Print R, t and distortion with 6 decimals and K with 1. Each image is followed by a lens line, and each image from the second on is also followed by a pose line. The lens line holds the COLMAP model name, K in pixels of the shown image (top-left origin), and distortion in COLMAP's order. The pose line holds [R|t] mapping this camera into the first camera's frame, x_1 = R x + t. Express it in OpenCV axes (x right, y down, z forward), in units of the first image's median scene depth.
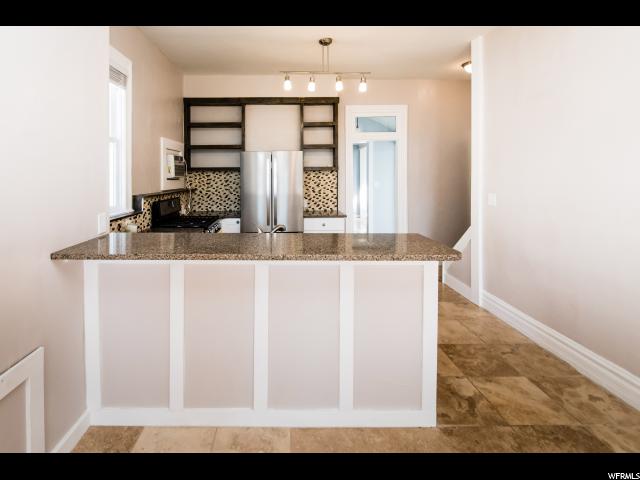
lens RADIAL K [[296.7, 0, 281.9], [0, 296.7, 175.6], [0, 0, 1]] dist [0.000570, -0.001421]
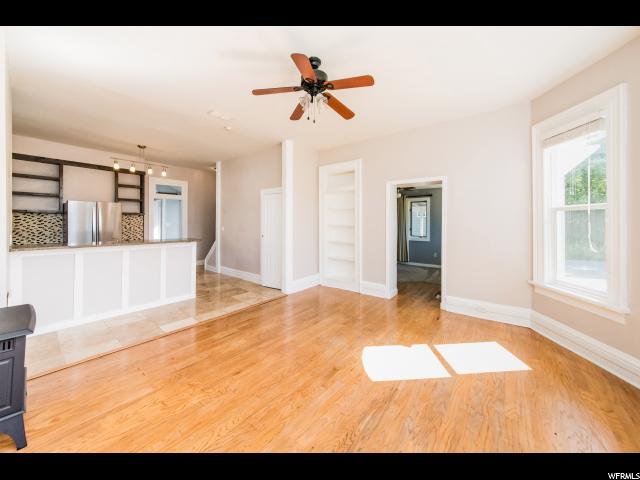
lens RADIAL K [[225.6, 0, 305.6], [0, 225.6, 221.6], [0, 0, 1]] dist [0.002975, 0.000373]
pose [[0.641717, 0.005442, 0.766922, -0.206210], [-0.002378, 0.999984, -0.005105, 0.023370], [-0.766938, 0.001452, 0.641720, -0.520009]]
